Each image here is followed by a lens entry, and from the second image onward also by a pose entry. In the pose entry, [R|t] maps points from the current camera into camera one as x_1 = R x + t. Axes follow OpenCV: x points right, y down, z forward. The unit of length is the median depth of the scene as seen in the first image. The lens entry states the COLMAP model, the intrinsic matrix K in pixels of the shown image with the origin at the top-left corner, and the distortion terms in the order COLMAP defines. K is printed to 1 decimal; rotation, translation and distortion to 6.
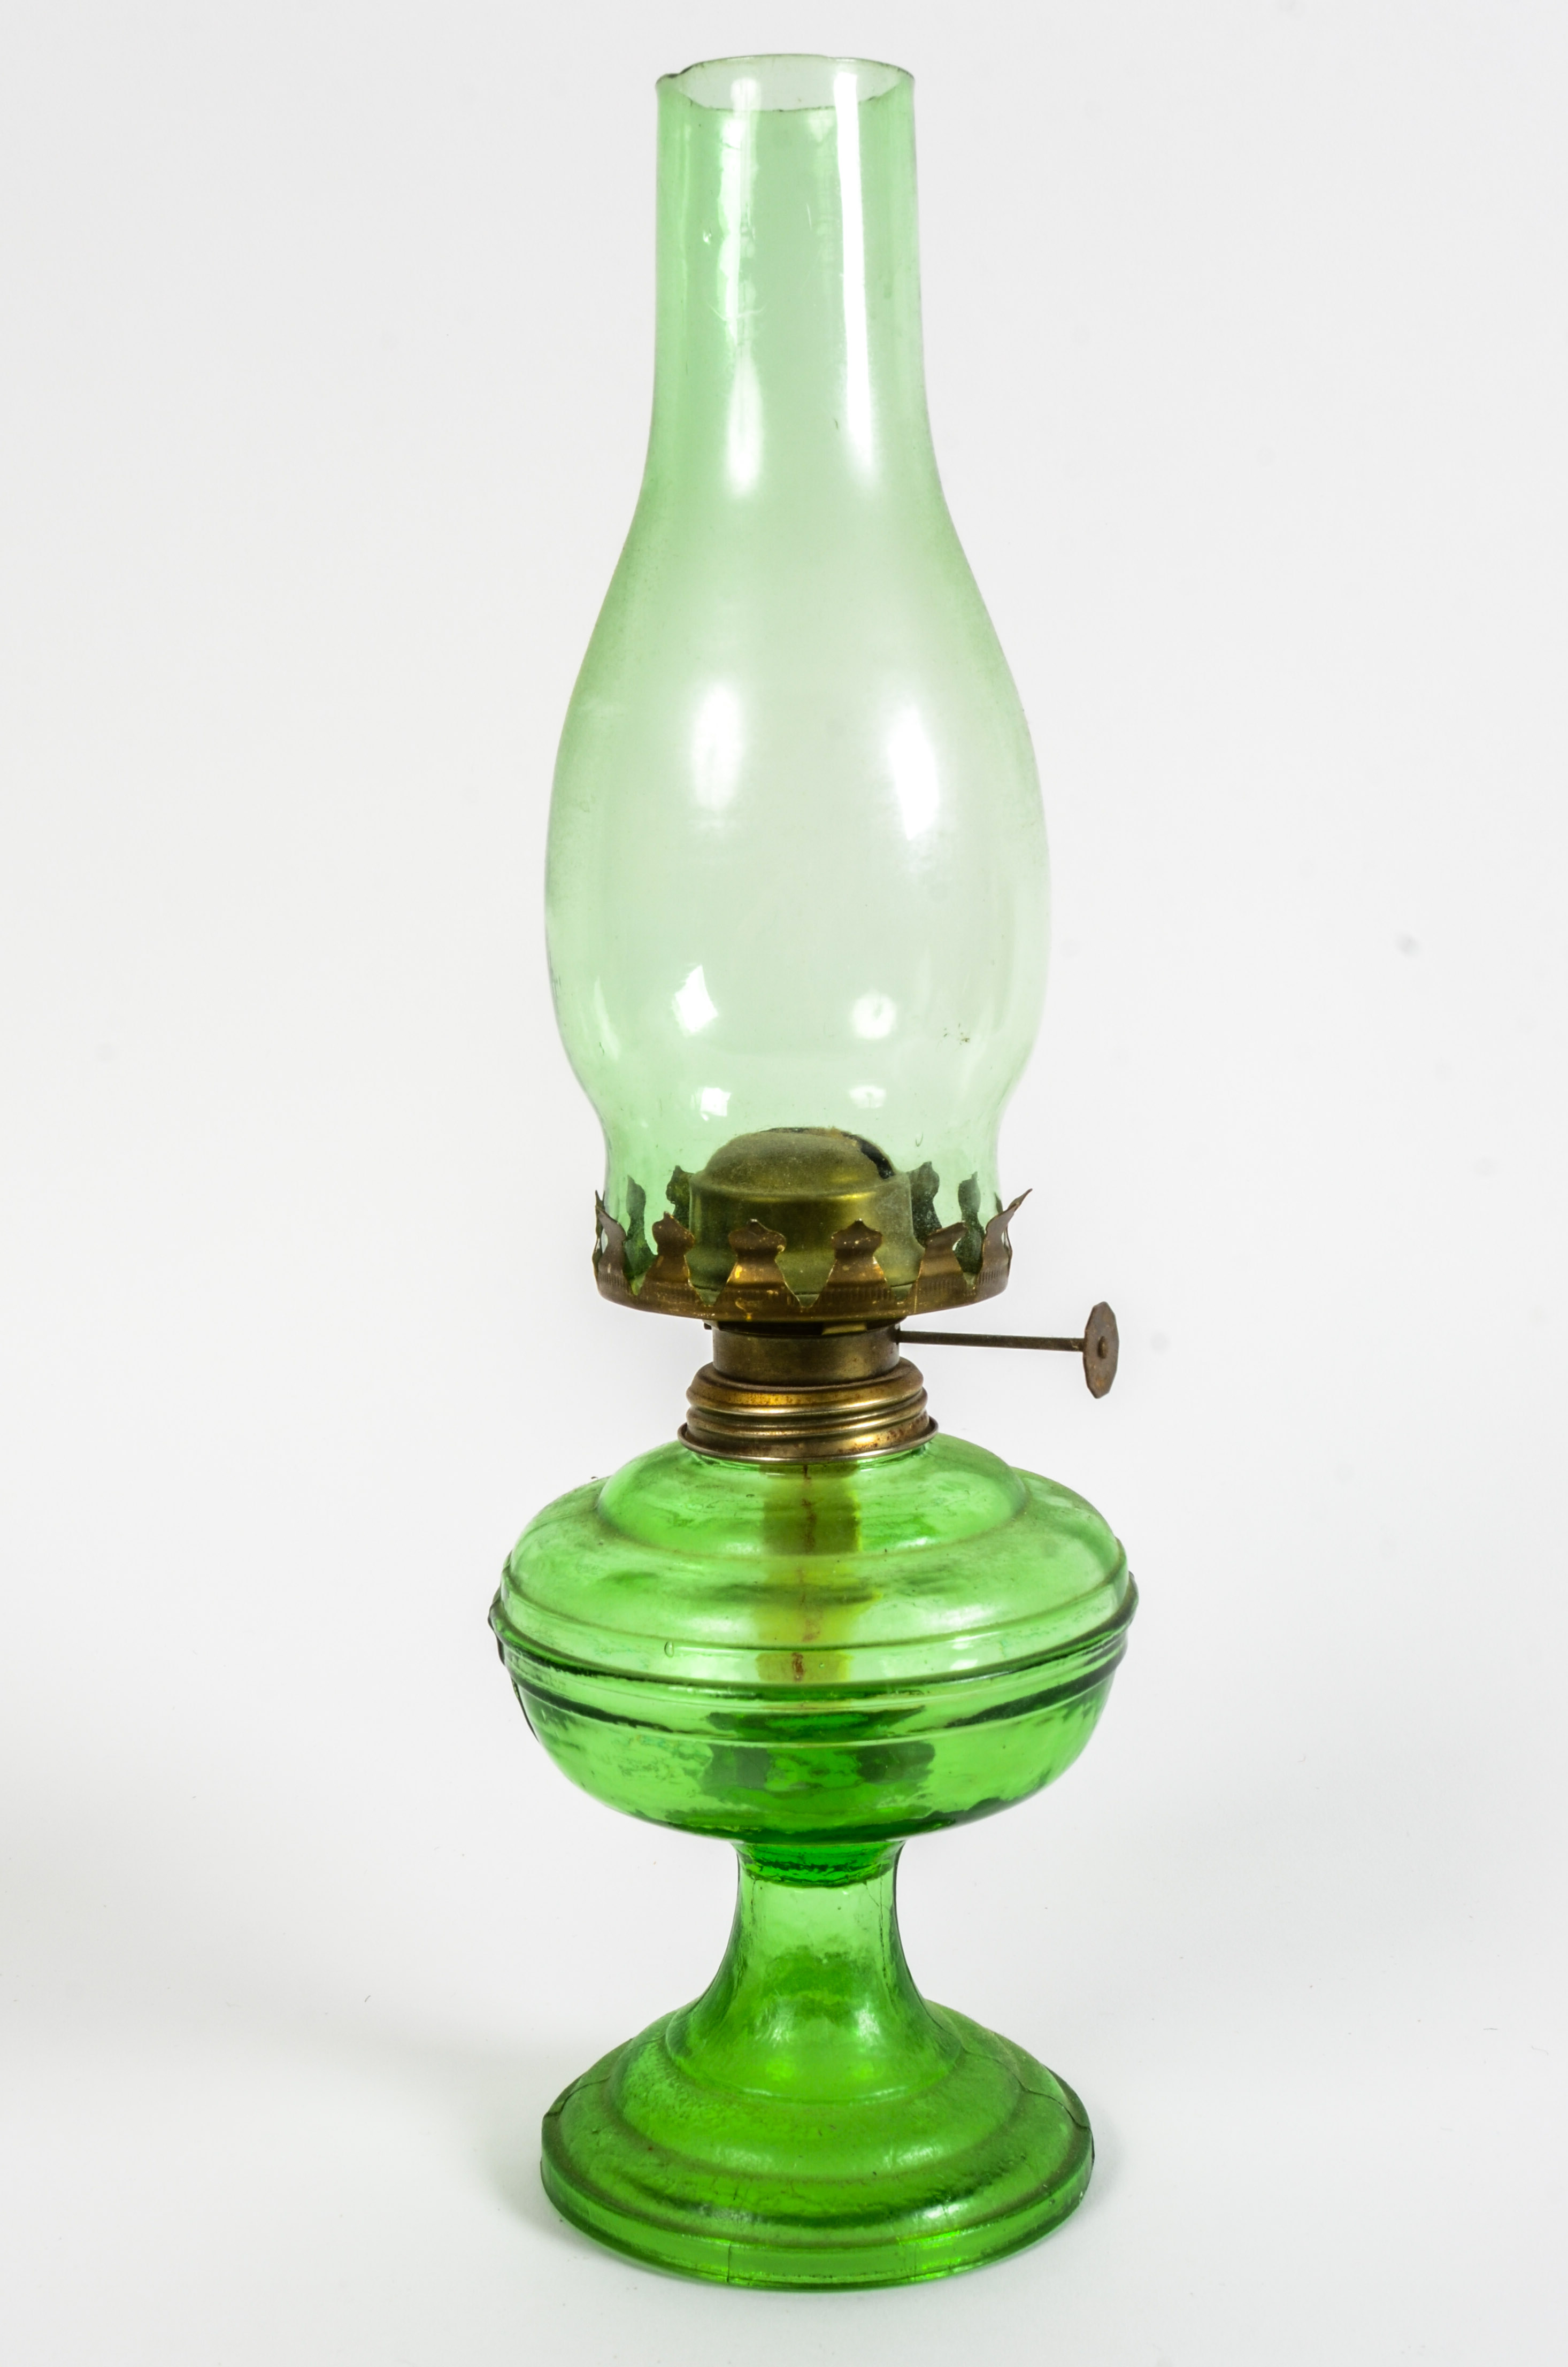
lens RADIAL K [[3188.3, 0, 781.2], [0, 3188.3, 1186.8], [0, 0, 1]] dist [0.224477, 0.000000]
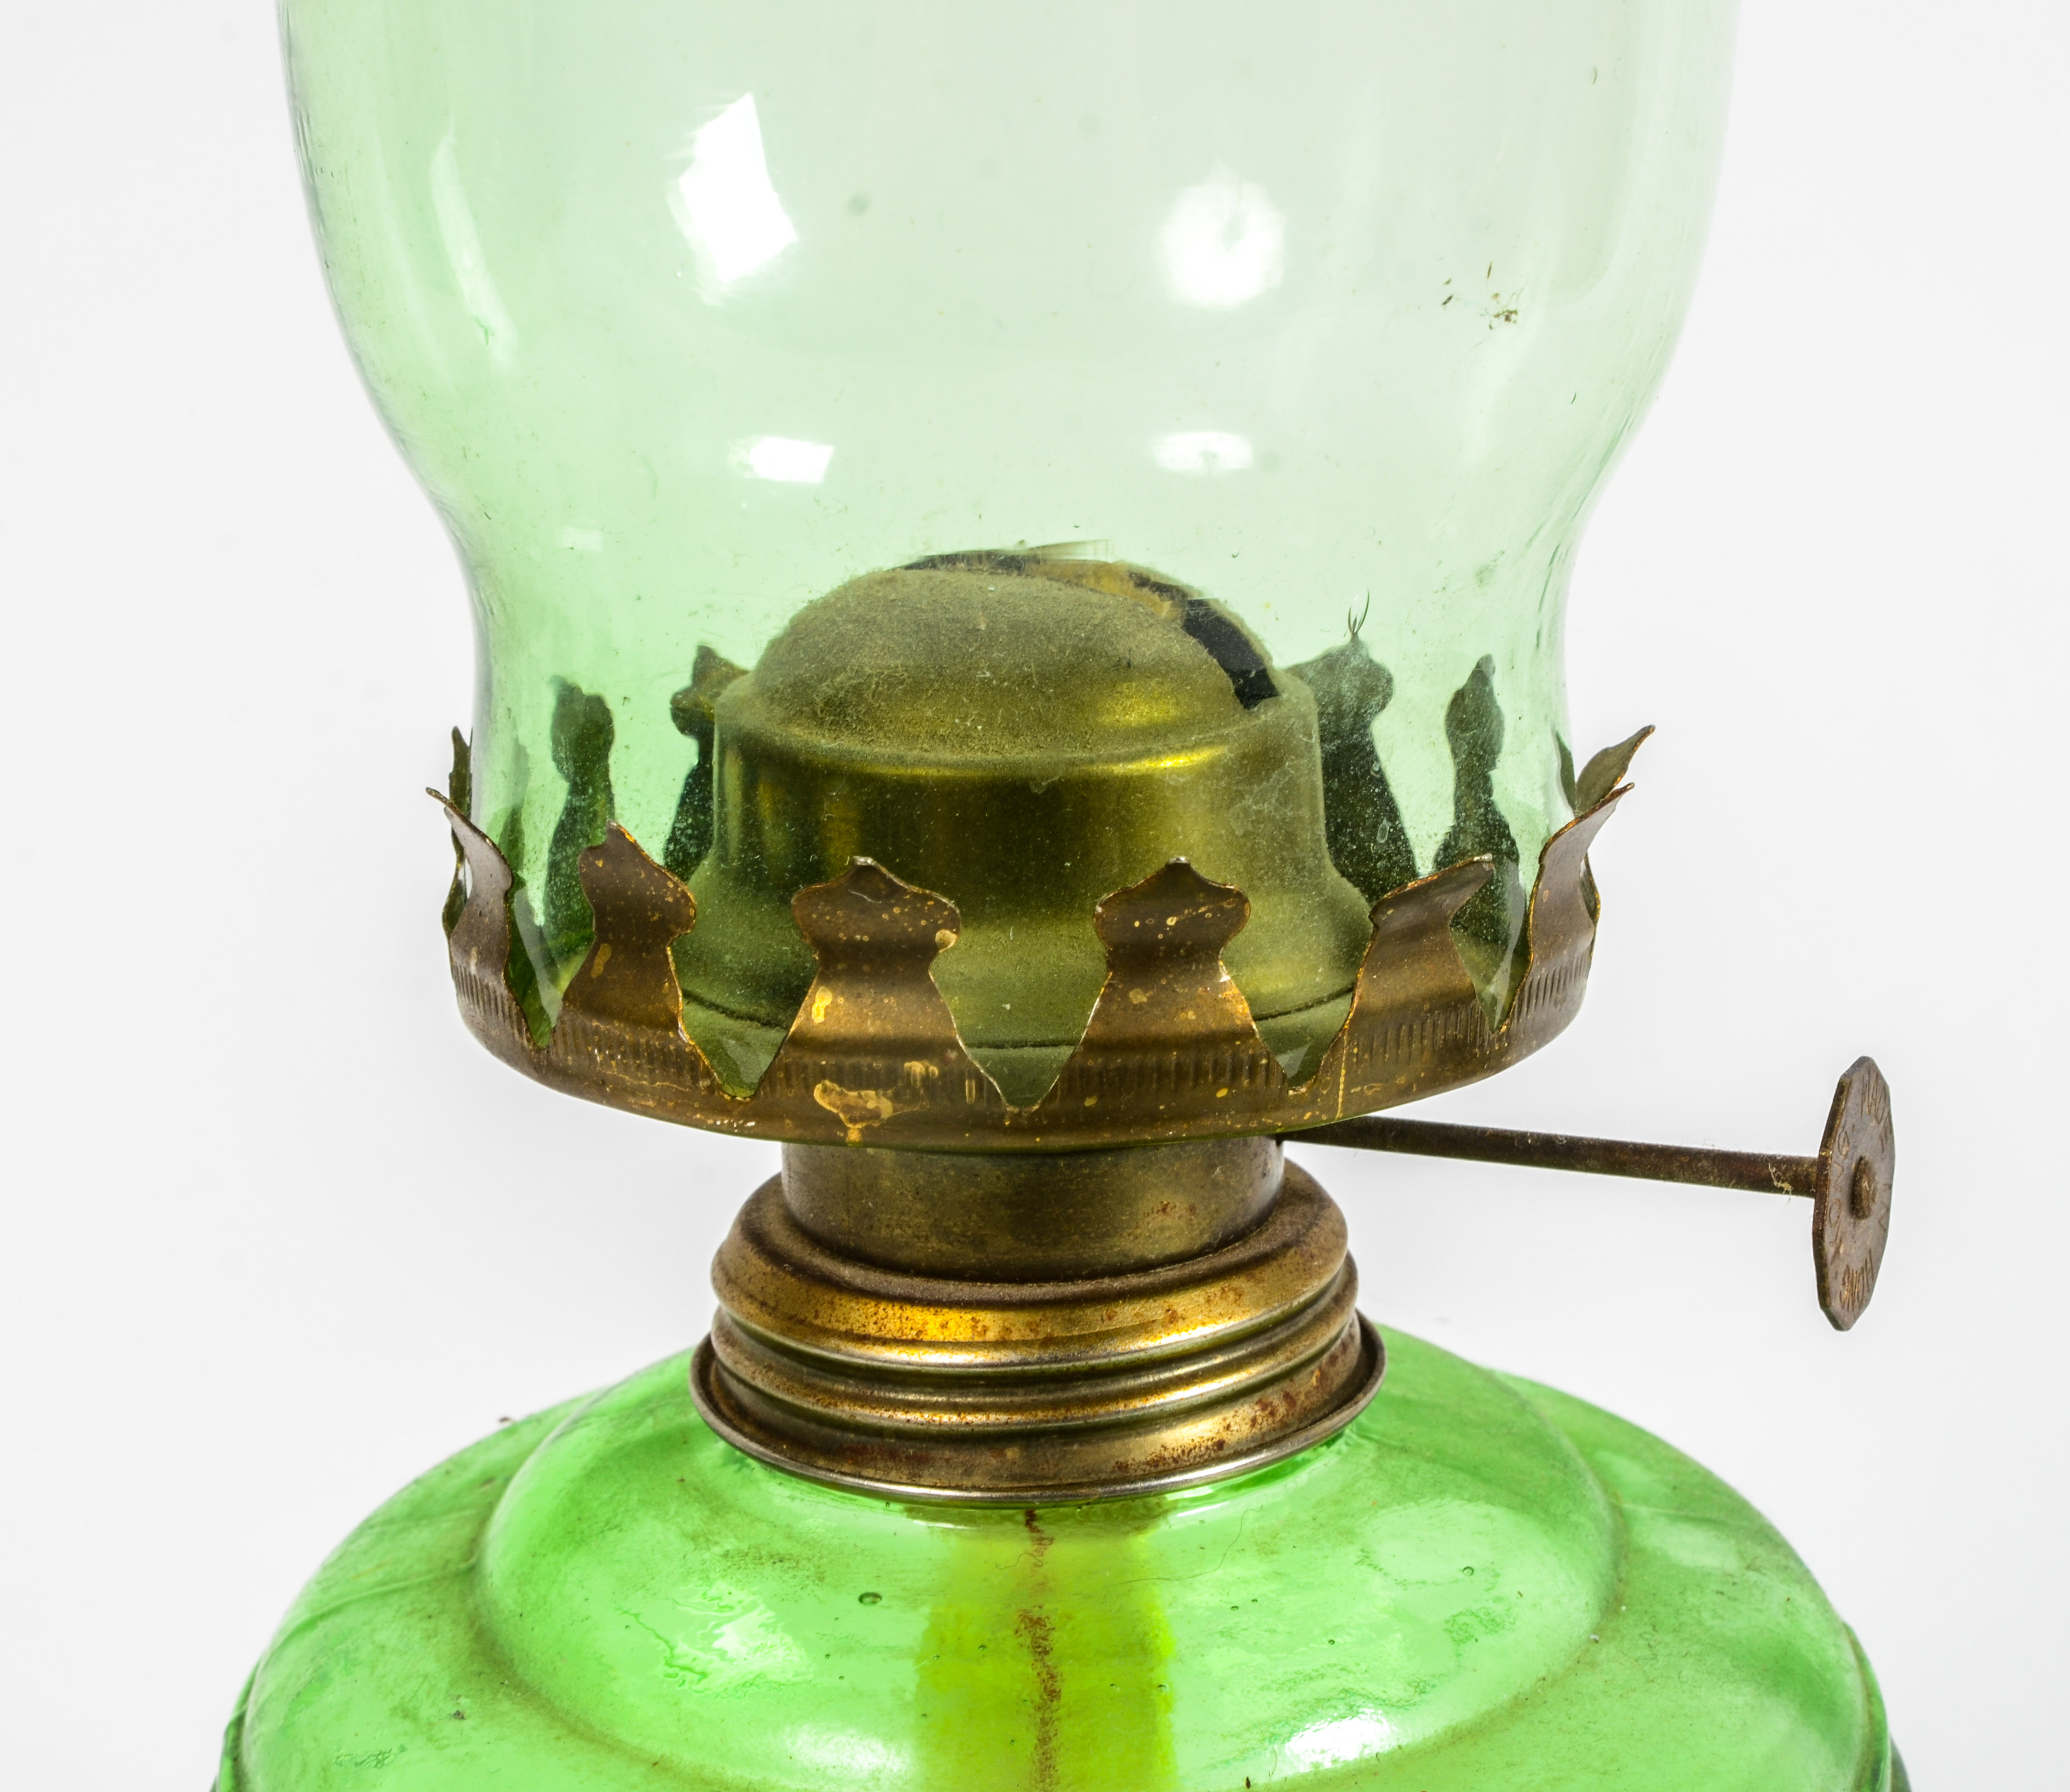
lens RADIAL K [[4051.0, 0, 1042.3], [0, 4051.0, 812.3], [0, 0, 1]] dist [0.083095, 0.000000]
pose [[0.999934, 0.005349, -0.010208, 0.013648], [-0.004437, 0.996171, 0.087313, -0.030134], [0.010636, -0.087262, 0.996129, 0.545022]]
